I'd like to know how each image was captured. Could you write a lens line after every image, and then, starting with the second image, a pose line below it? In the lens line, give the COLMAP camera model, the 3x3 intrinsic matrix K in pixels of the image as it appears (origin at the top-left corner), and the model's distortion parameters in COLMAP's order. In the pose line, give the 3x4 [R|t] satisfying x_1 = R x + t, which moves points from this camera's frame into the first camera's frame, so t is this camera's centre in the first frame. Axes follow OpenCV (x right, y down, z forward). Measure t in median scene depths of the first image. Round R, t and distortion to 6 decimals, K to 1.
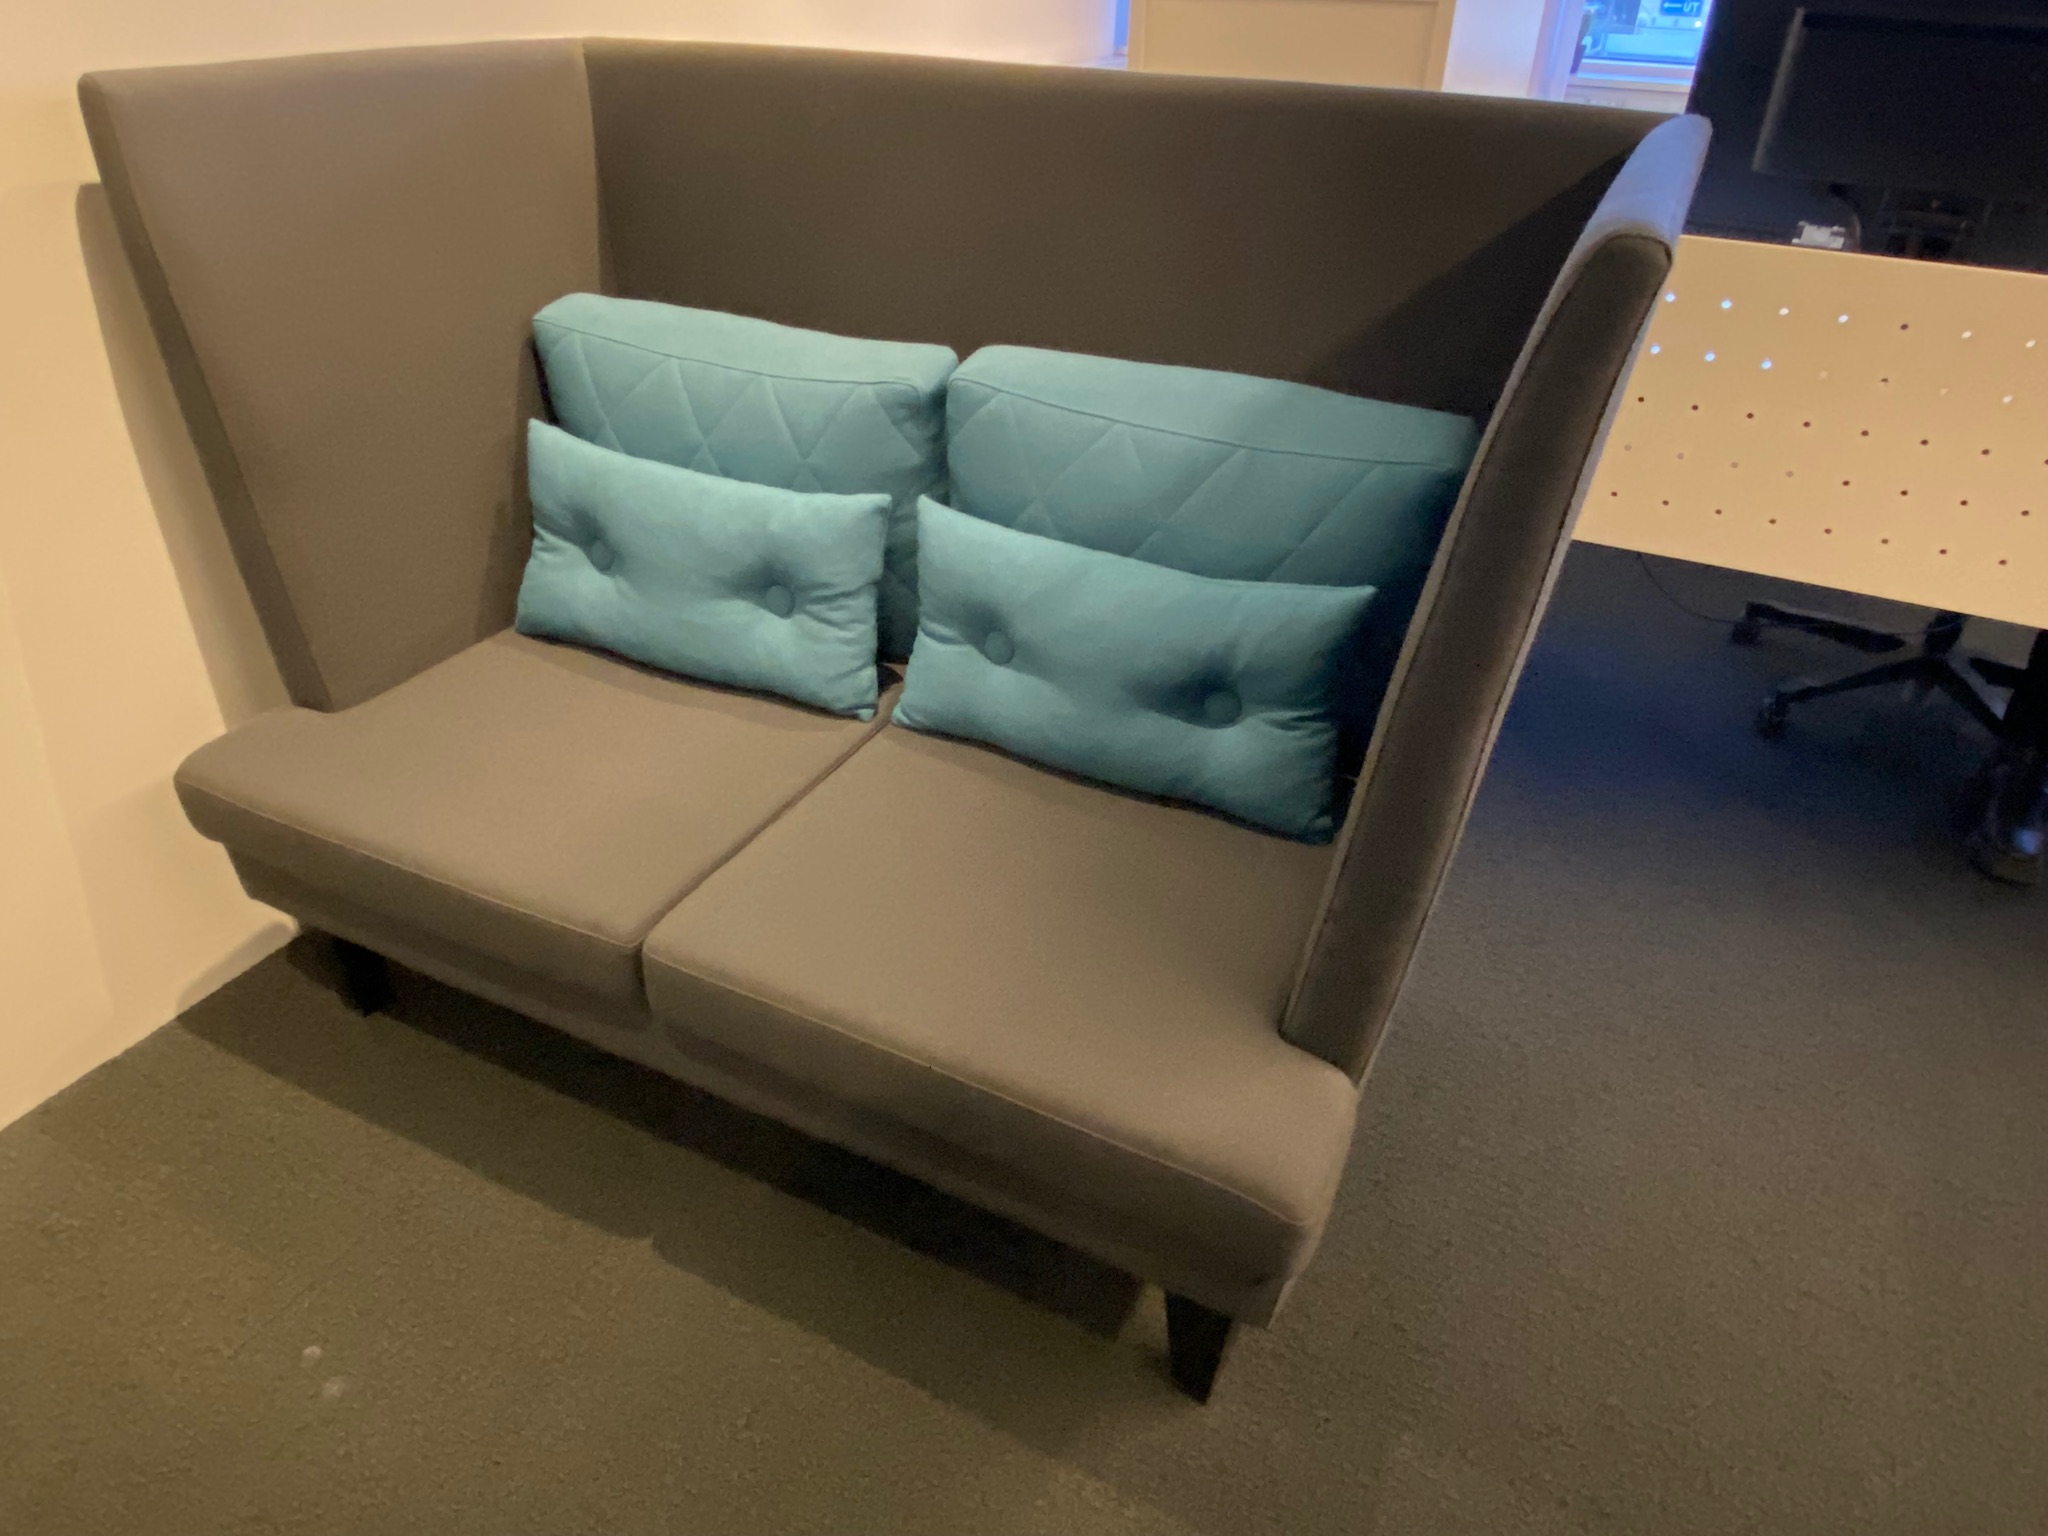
lens RADIAL K [[1343.4, 0, 1069.7], [0, 1343.4, 759.0], [0, 0, 1]] dist [0.006787, 0.001805]
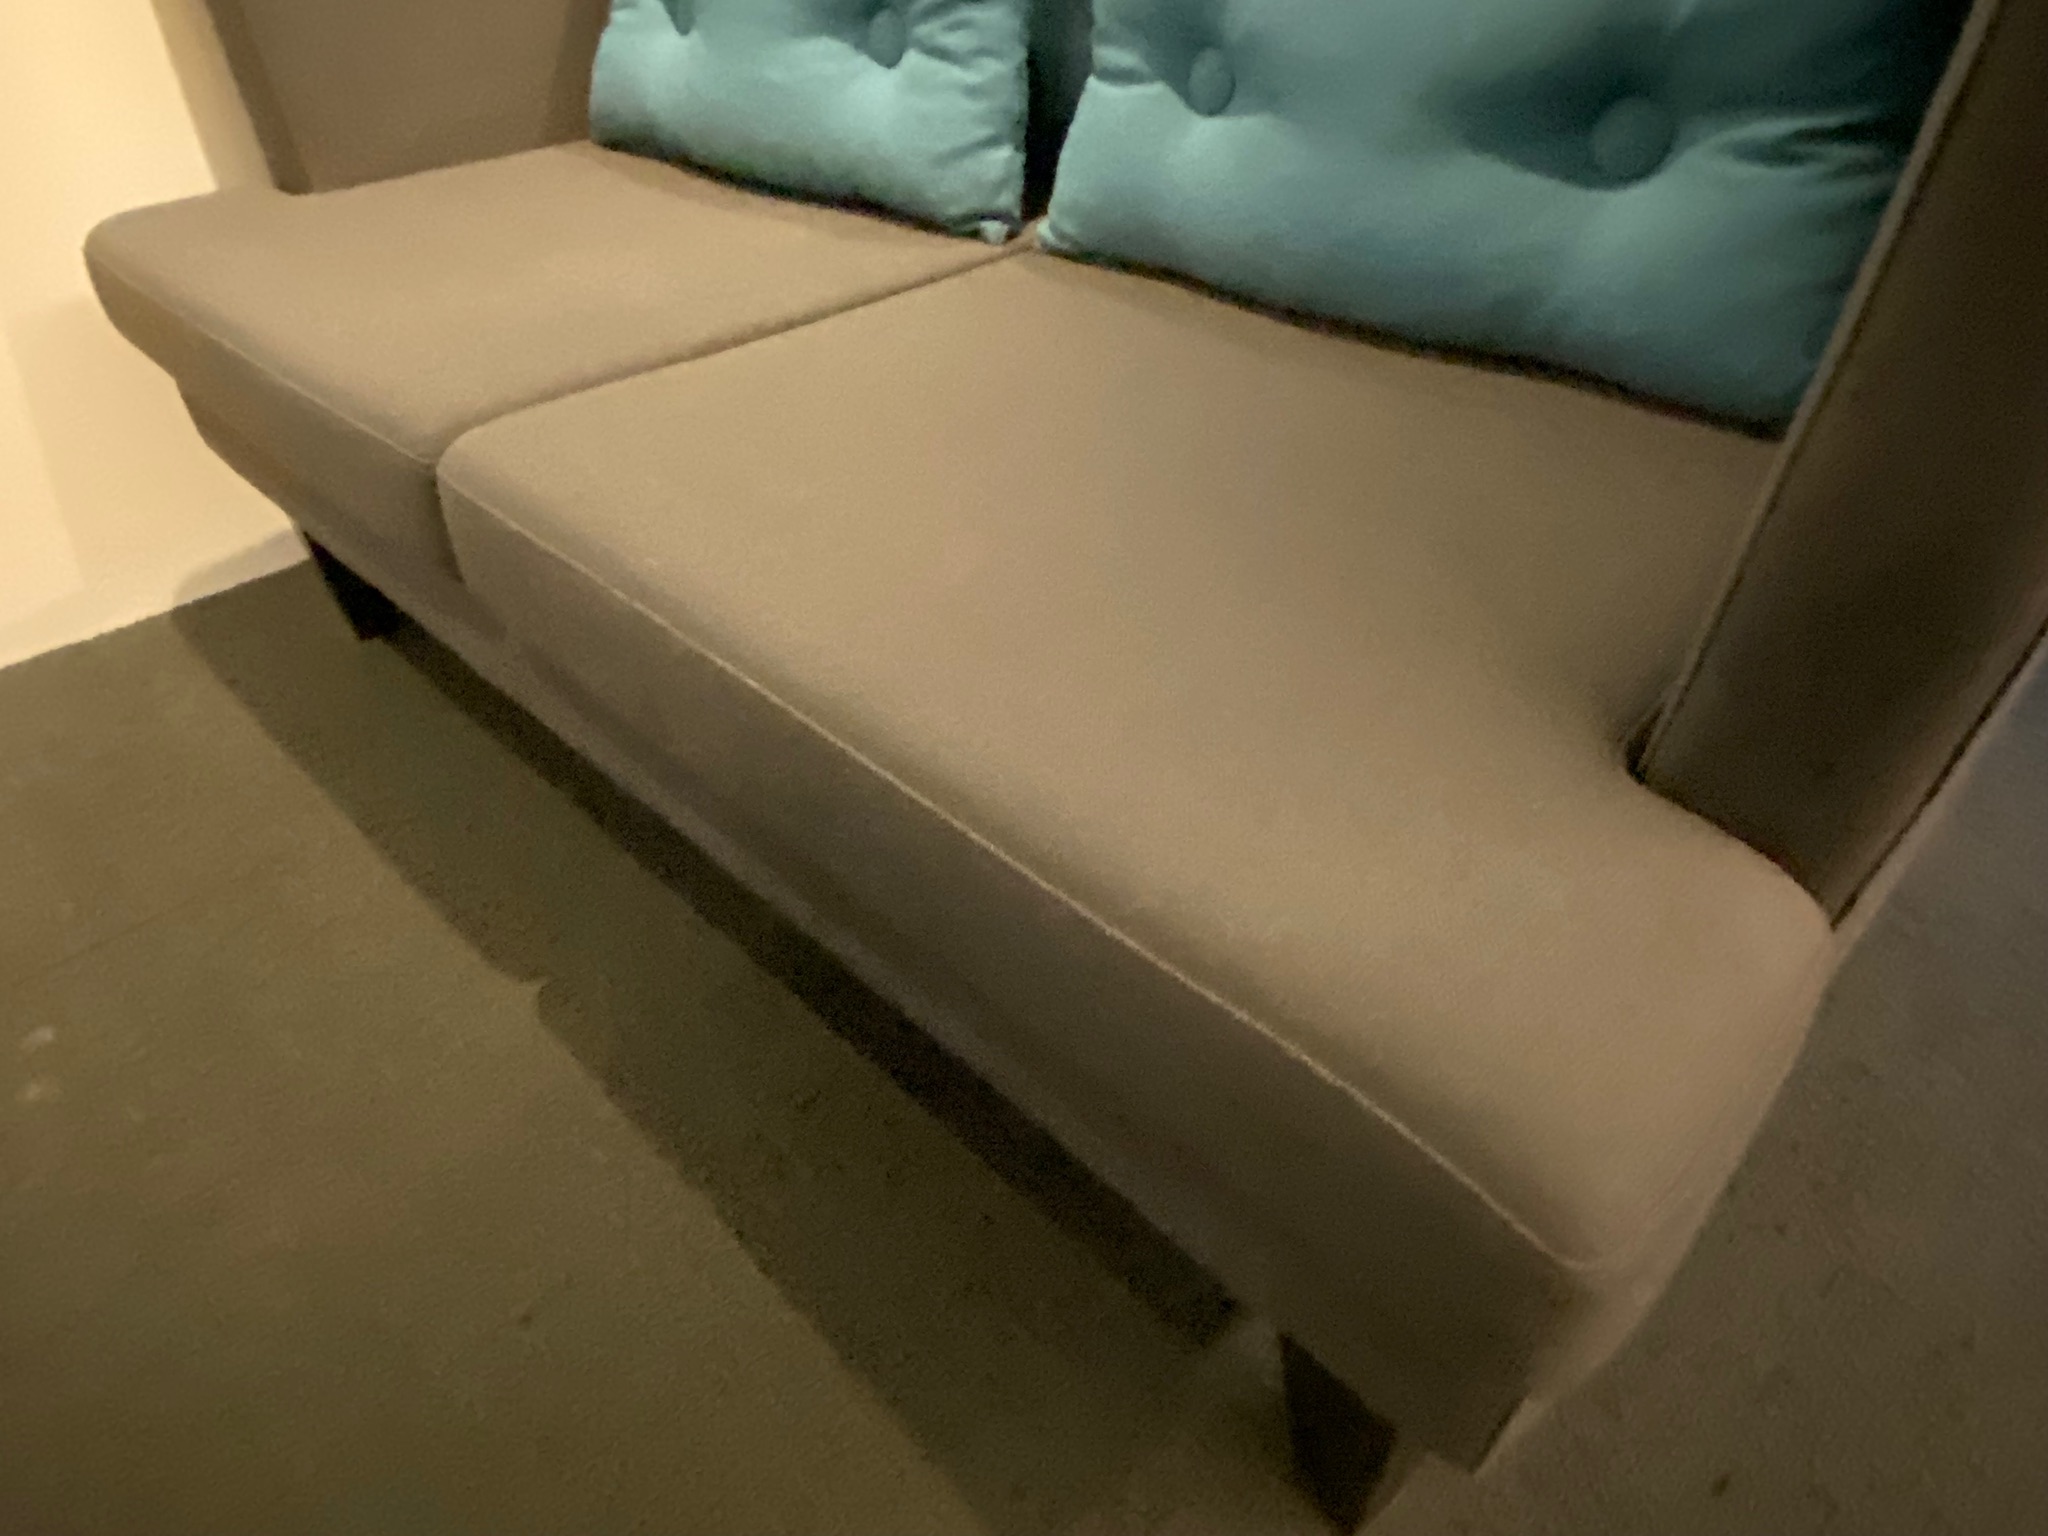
lens RADIAL K [[1278.8, 0, 1057.7], [0, 1278.8, 769.5], [0, 0, 1]] dist [0.005468, 0.001176]
pose [[0.943675, 0.154178, -0.292756, 0.082532], [-0.124069, 0.985126, 0.118885, 0.135413], [0.306731, -0.075867, 0.948768, 0.452893]]
